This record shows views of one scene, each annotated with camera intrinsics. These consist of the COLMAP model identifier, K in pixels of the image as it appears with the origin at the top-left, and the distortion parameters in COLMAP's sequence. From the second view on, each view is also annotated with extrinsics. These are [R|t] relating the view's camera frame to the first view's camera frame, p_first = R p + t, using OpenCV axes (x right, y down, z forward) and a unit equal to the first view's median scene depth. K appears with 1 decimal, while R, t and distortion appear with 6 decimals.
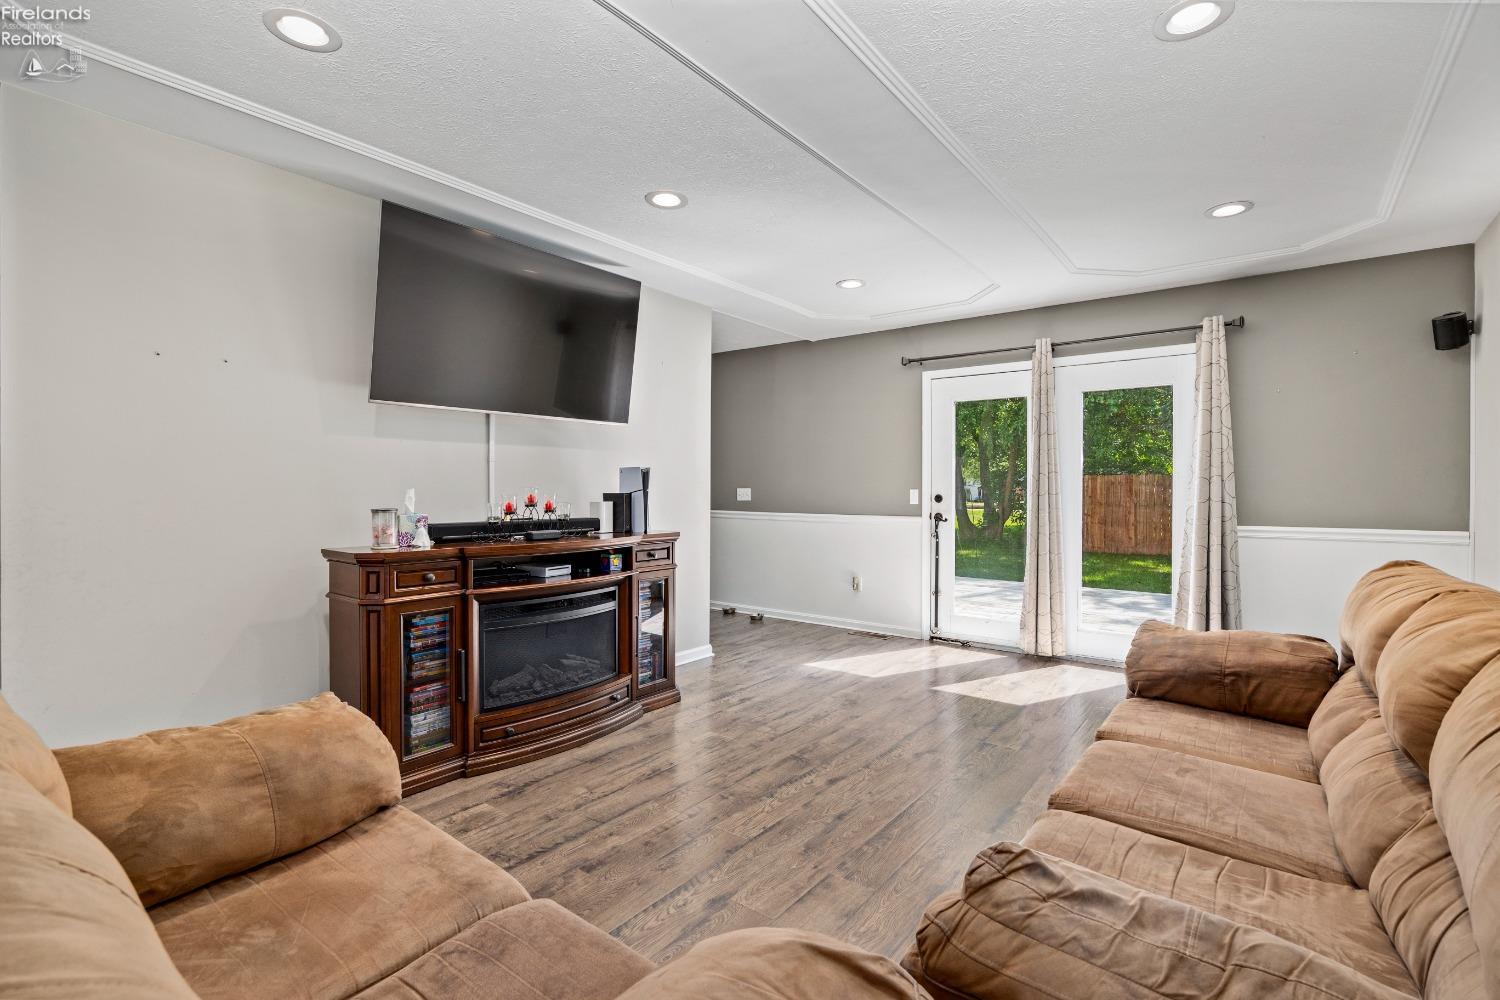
lens RADIAL K [[680.4, 0, 765.2], [0, 680.4, 497.7], [0, 0, 1]] dist [-0.014512, -0.000932]
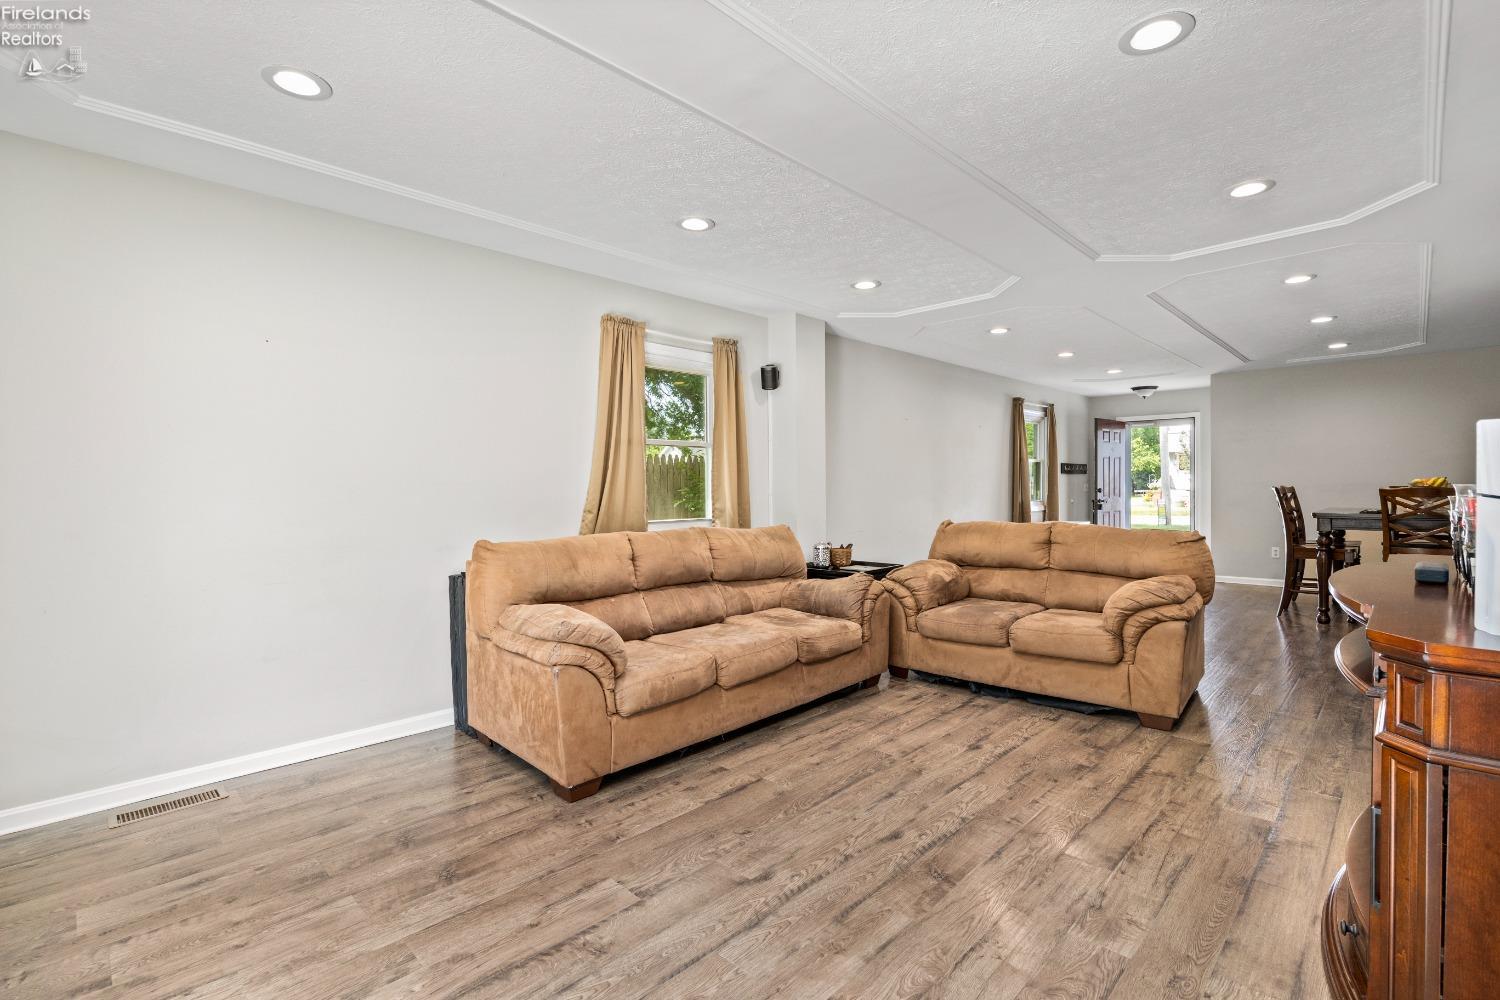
lens RADIAL K [[680.4, 0, 759.5], [0, 680.4, 490.7], [0, 0, 1]] dist [-0.014512, -0.000932]
pose [[-0.991726, 0.006197, 0.128221, 0.122105], [0.008398, 0.999826, 0.016627, -0.019145], [-0.128096, 0.017567, -0.991606, 1.448052]]
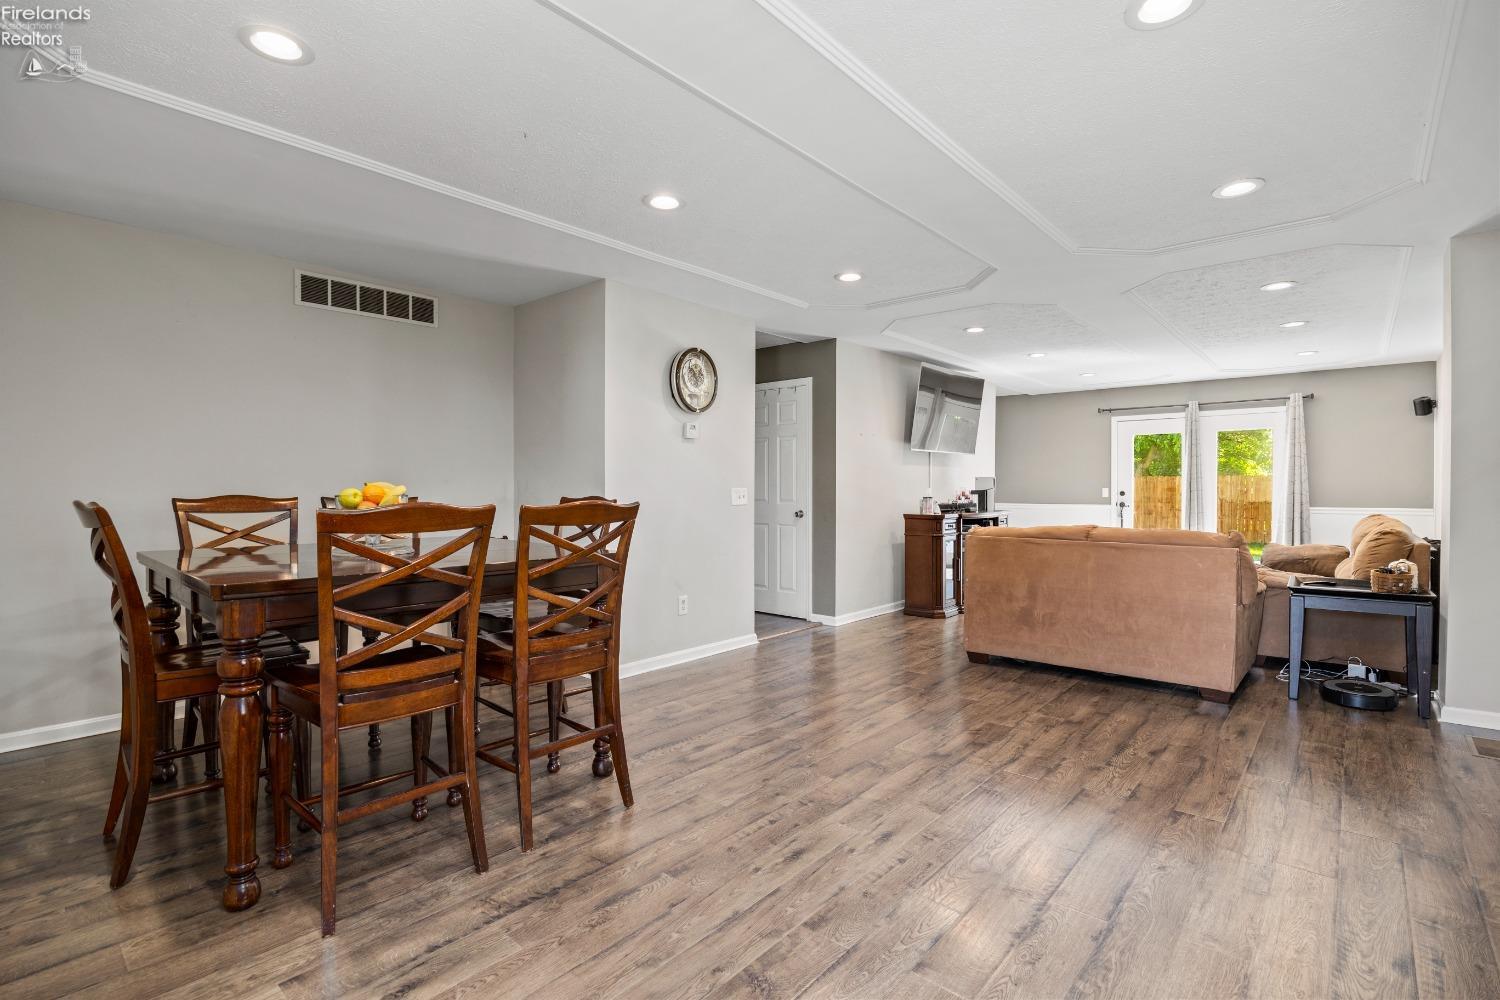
lens RADIAL K [[720.6, 0, 757.1], [0, 720.6, 492.2], [0, 0, 1]] dist [-0.015828, 0.000337]
pose [[0.998344, -0.002276, -0.057475, -0.788136], [0.001984, 0.999985, -0.005141, 0.008024], [0.057485, 0.005019, 0.998334, -1.169498]]
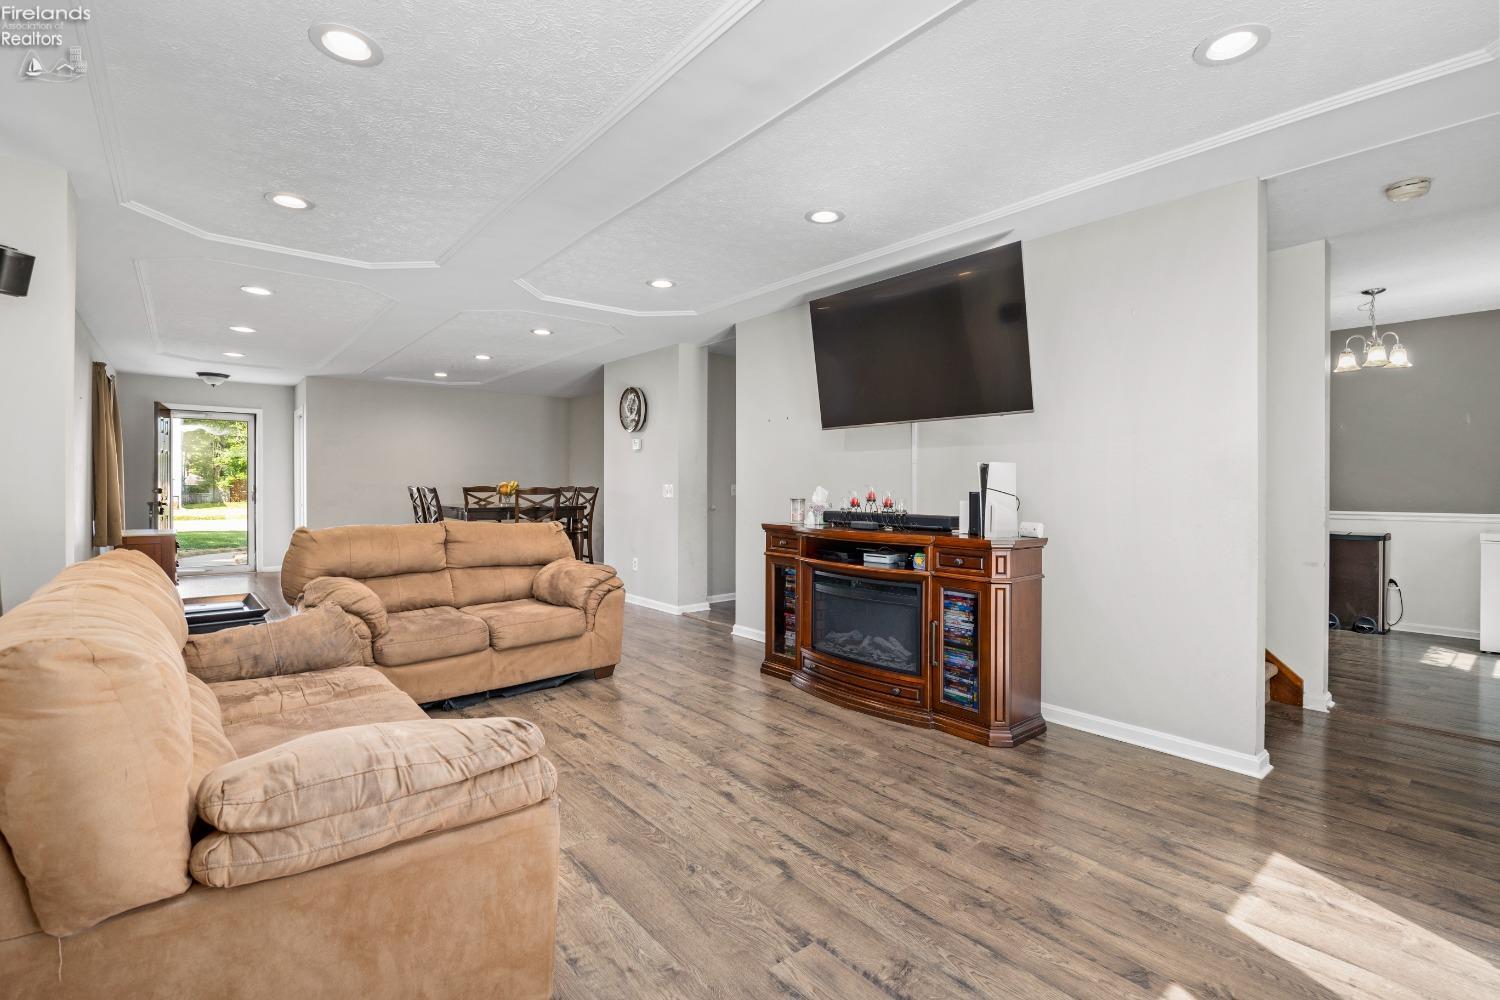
lens RADIAL K [[680.4, 0, 738.7], [0, 680.4, 486.9], [0, 0, 1]] dist [-0.014512, -0.000932]
pose [[-0.241696, 0.001728, -0.970350, 0.796363], [-0.014255, 0.999884, 0.005332, -0.013771], [0.970247, 0.015121, -0.241644, 0.972506]]
